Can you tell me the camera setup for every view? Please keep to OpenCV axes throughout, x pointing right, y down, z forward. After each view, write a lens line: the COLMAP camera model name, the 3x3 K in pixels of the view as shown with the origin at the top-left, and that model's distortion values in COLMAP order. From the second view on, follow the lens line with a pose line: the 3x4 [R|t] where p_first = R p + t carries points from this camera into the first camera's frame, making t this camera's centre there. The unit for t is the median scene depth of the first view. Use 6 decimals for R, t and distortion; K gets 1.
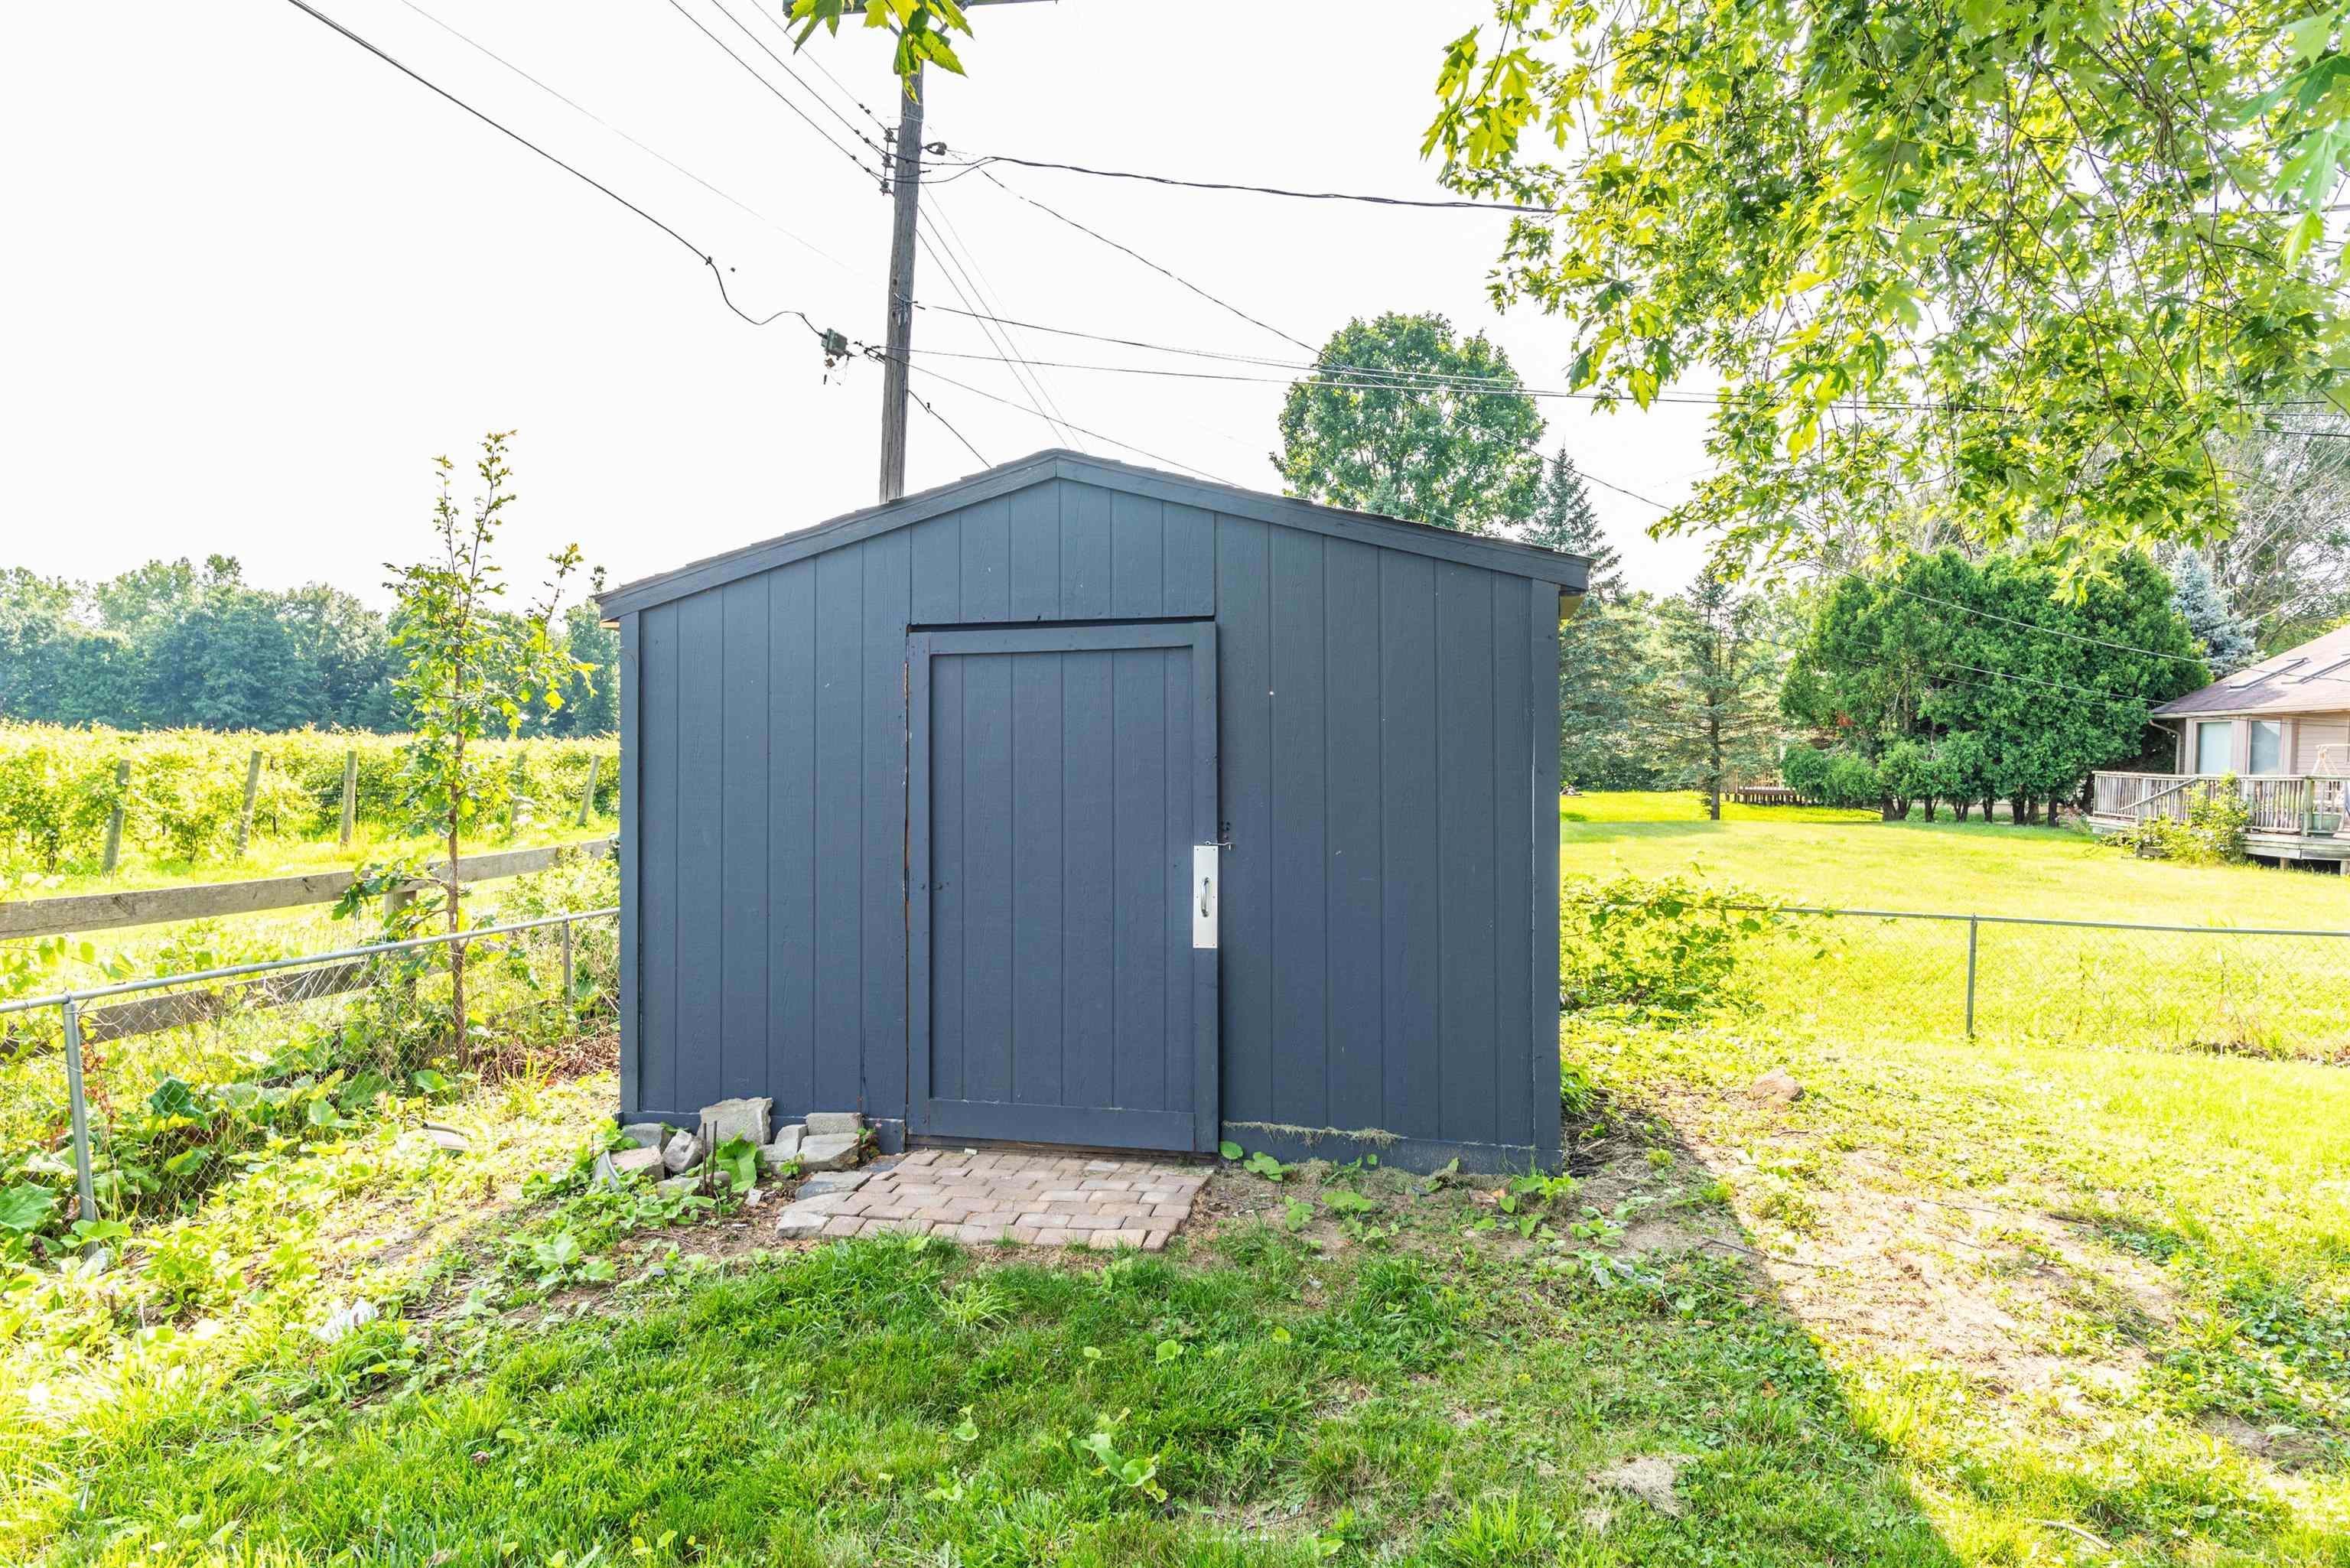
lens RADIAL K [[1357.3, 0, 1170.7], [0, 1357.3, 788.9], [0, 0, 1]] dist [-0.002077, -0.000762]
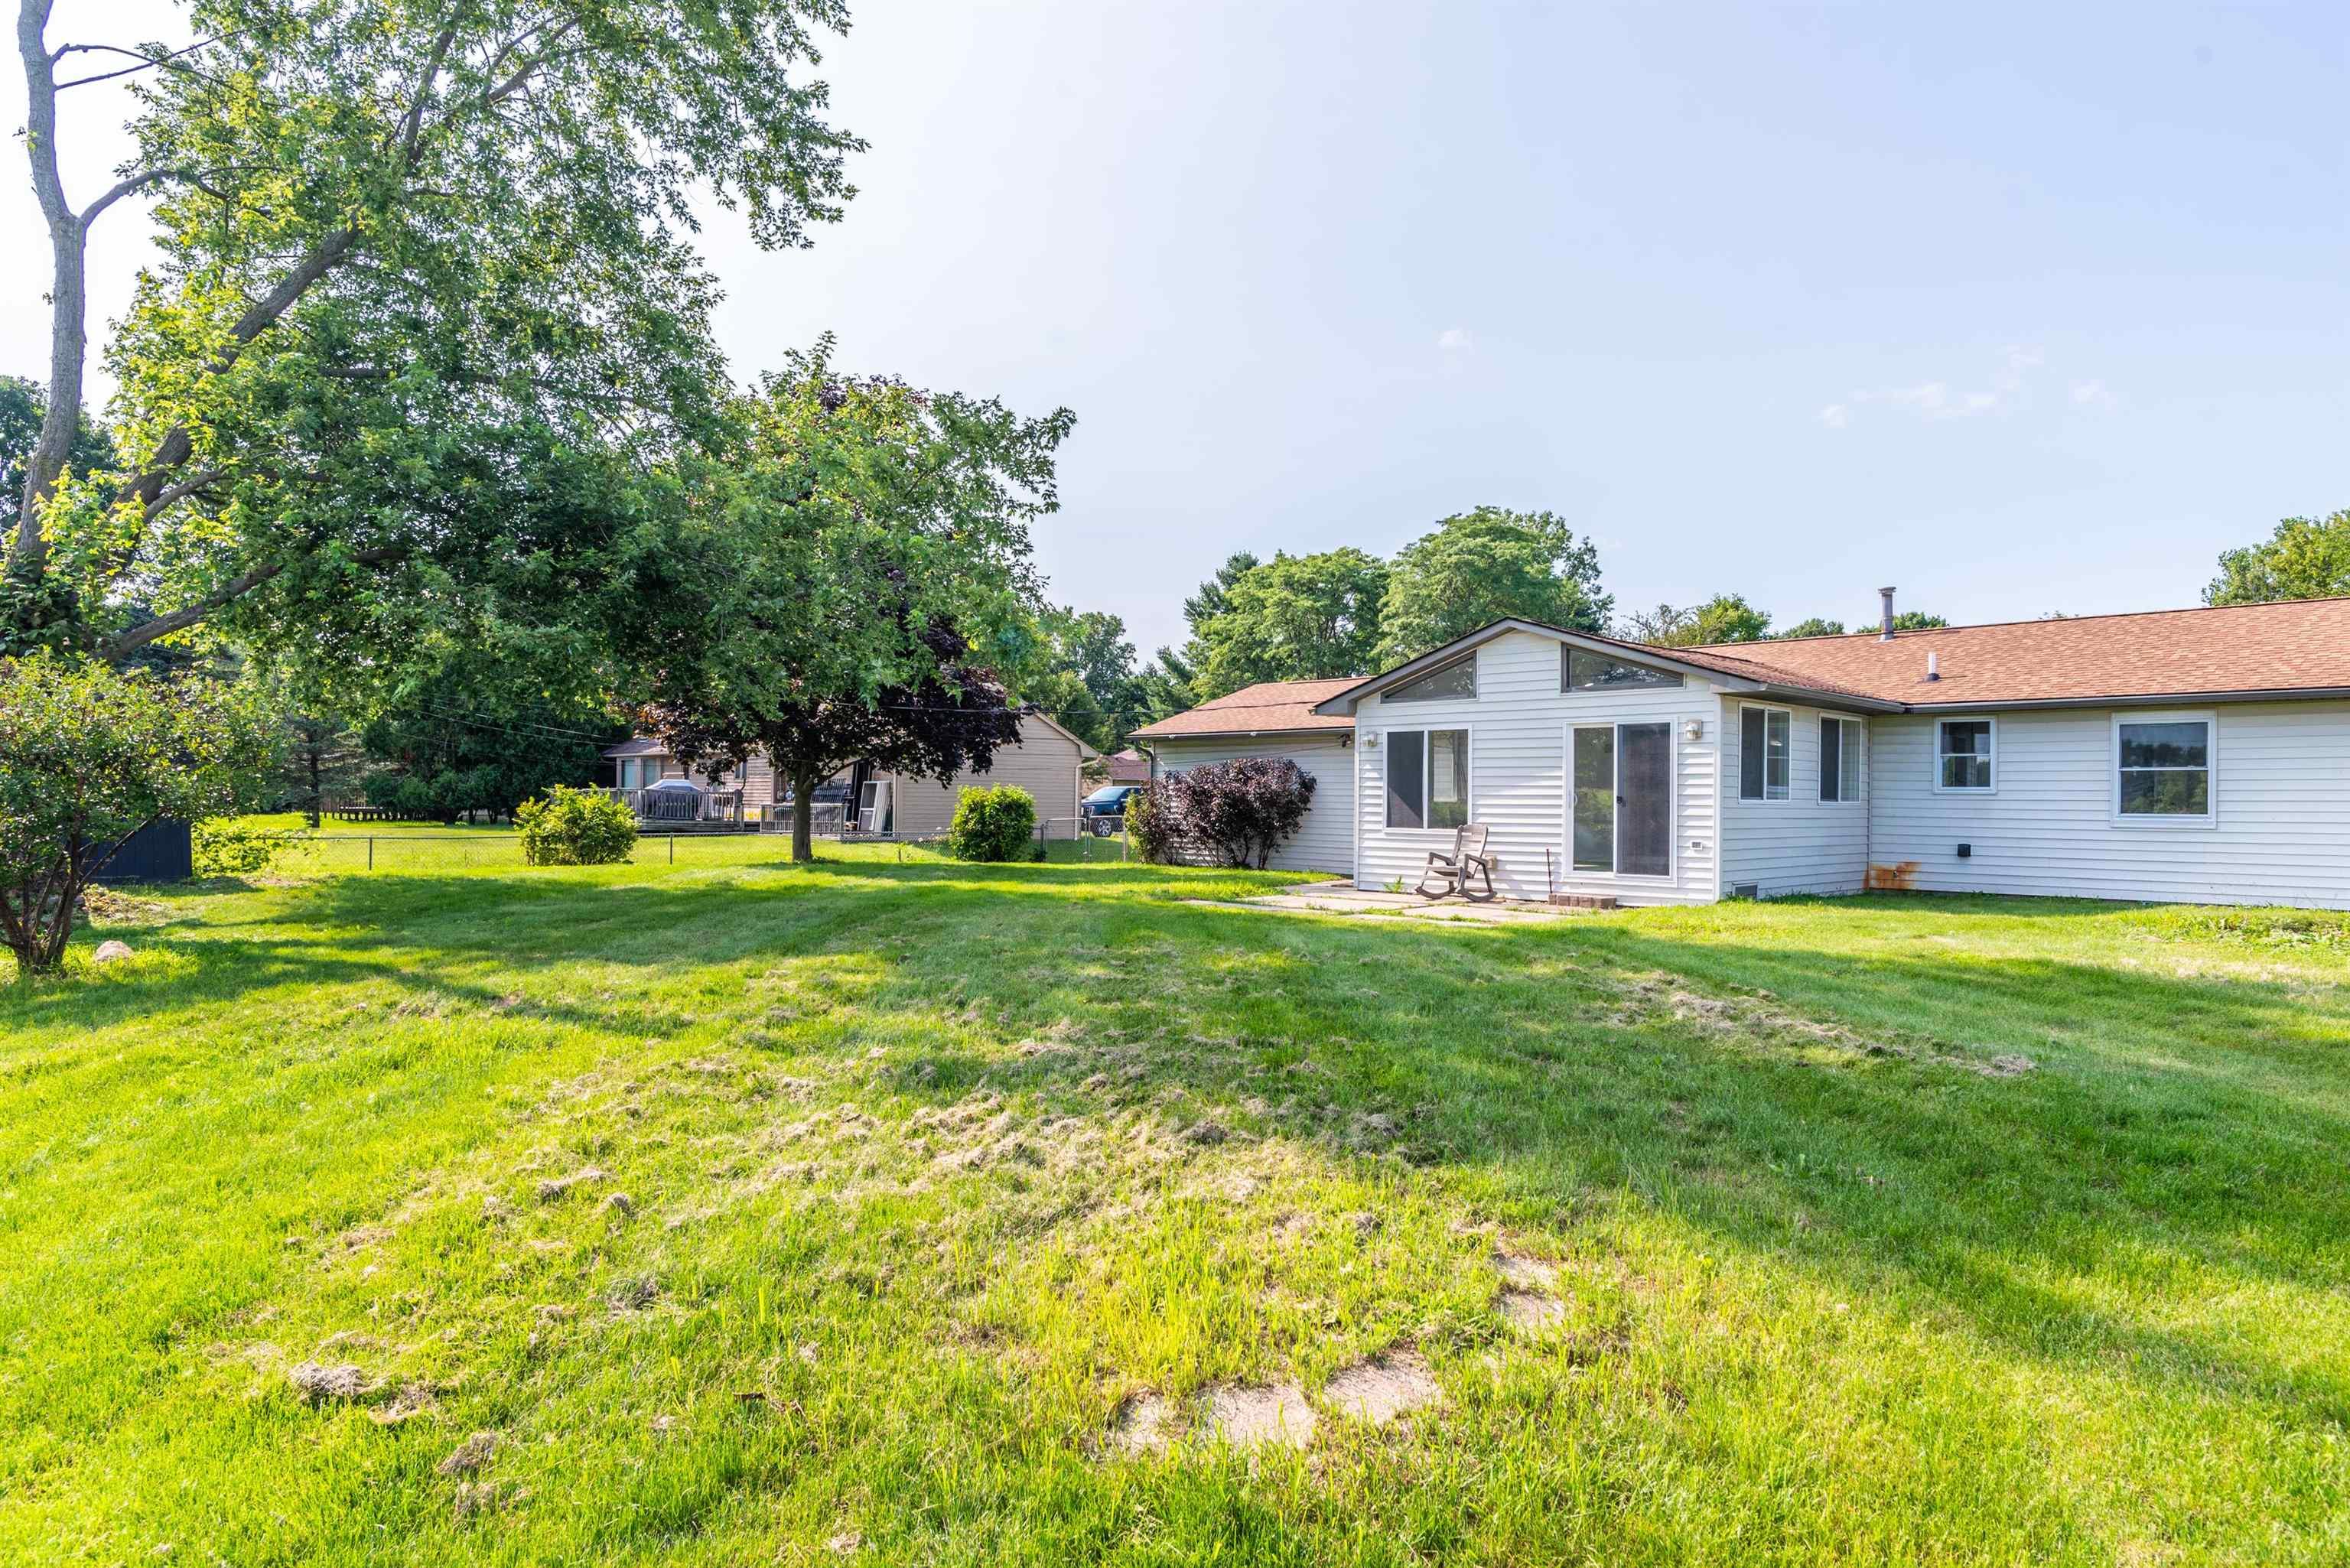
lens RADIAL K [[1357.3, 0, 1170.7], [0, 1357.3, 788.9], [0, 0, 1]] dist [-0.002077, -0.000762]
pose [[0.605527, -0.008902, 0.795775, -0.152598], [0.025687, 0.999635, -0.008363, 0.016465], [-0.795410, 0.025505, 0.605534, -0.495299]]
